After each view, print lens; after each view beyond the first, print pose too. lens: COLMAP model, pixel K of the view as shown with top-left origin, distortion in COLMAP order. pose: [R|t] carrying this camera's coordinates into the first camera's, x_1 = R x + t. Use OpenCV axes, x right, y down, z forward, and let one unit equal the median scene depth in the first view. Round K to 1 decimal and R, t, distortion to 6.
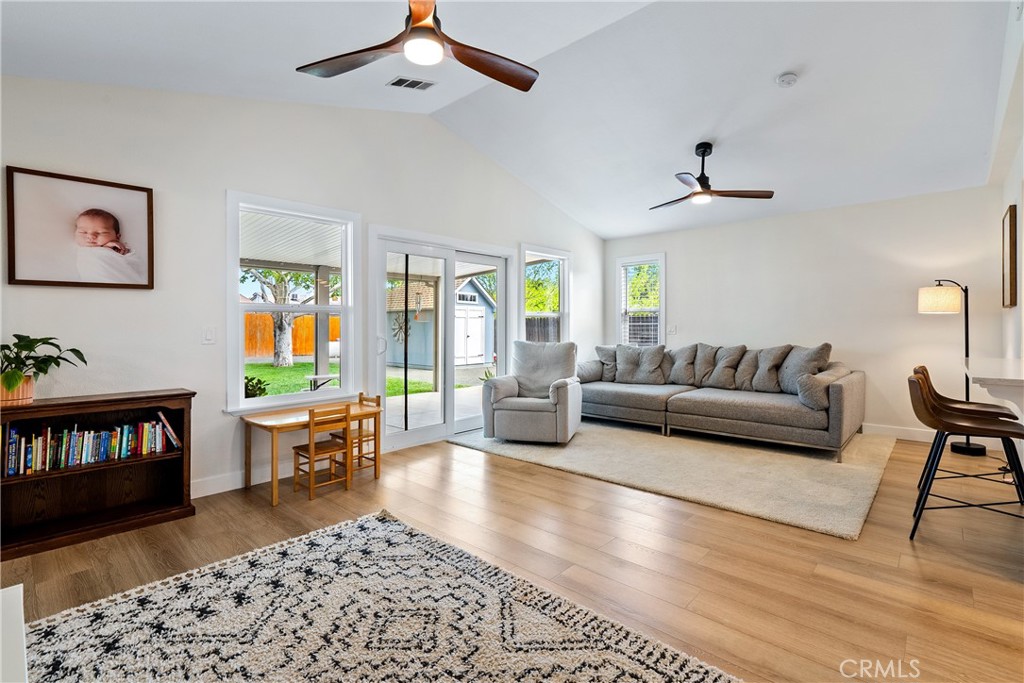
lens RADIAL K [[470.4, 0, 510.5], [0, 470.4, 324.2], [0, 0, 1]] dist [-0.007979, -0.000031]
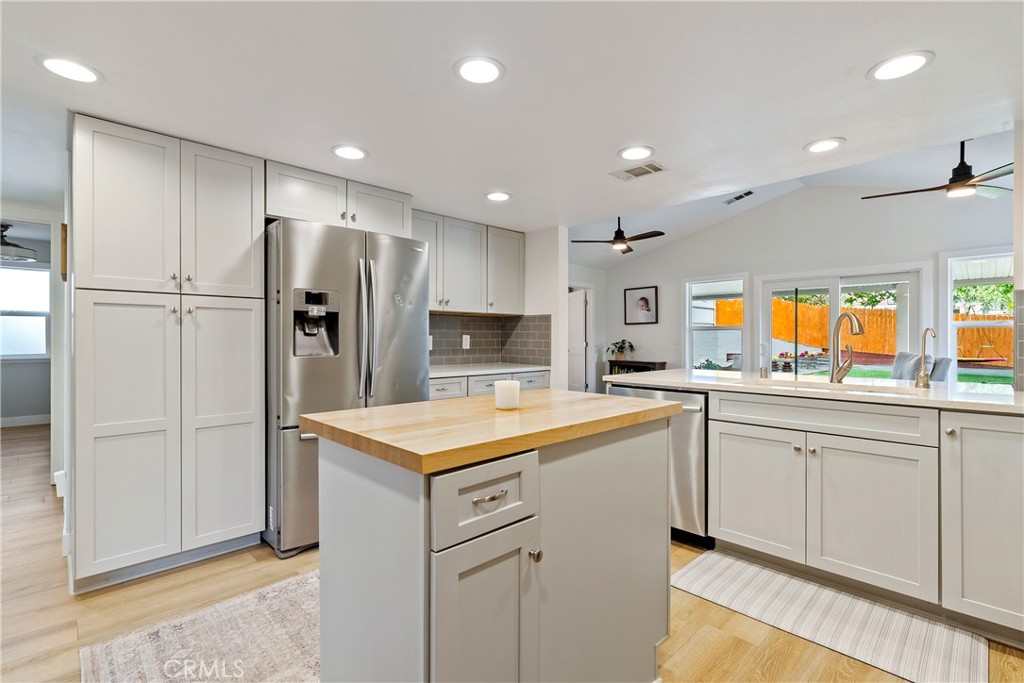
lens RADIAL K [[471.4, 0, 512.0], [0, 471.4, 341.5], [0, 0, 1]] dist [-0.001368, 0.000177]
pose [[-0.056392, 0.012358, -0.998332, 1.681635], [0.005374, 0.999913, 0.012074, -0.007999], [0.998394, -0.004685, -0.056453, 0.281150]]
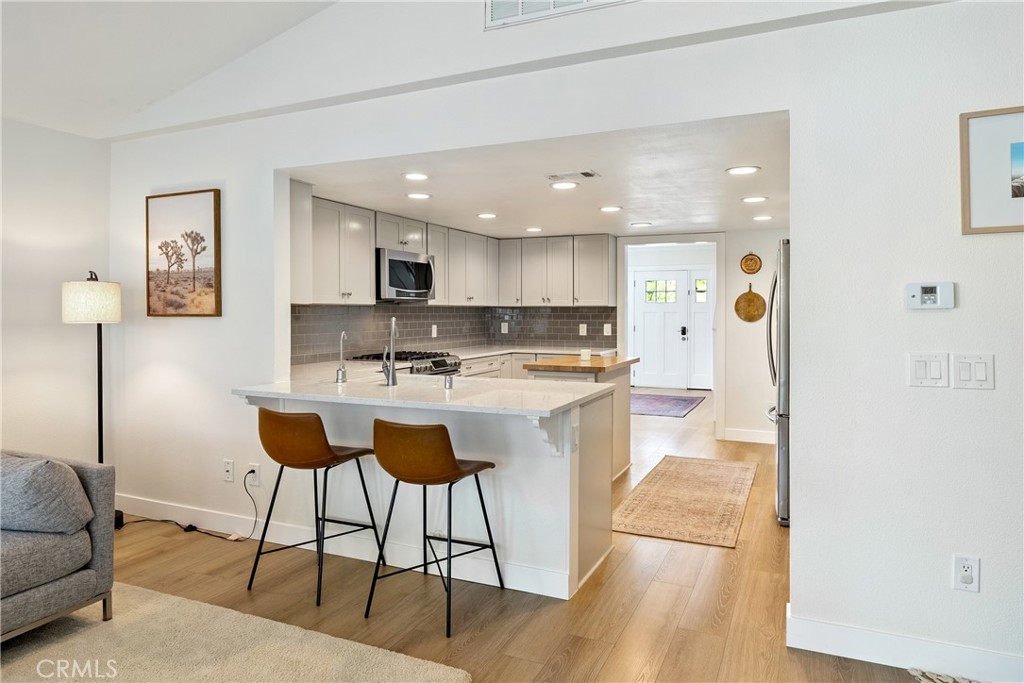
lens RADIAL K [[644.9, 0, 508.5], [0, 644.9, 317.4], [0, 0, 1]] dist [0.002163, 0.000116]
pose [[-0.314845, -0.003481, 0.949137, -0.119057], [-0.005332, 0.999984, 0.001899, -0.043858], [-0.949128, -0.004463, -0.314859, 0.889918]]
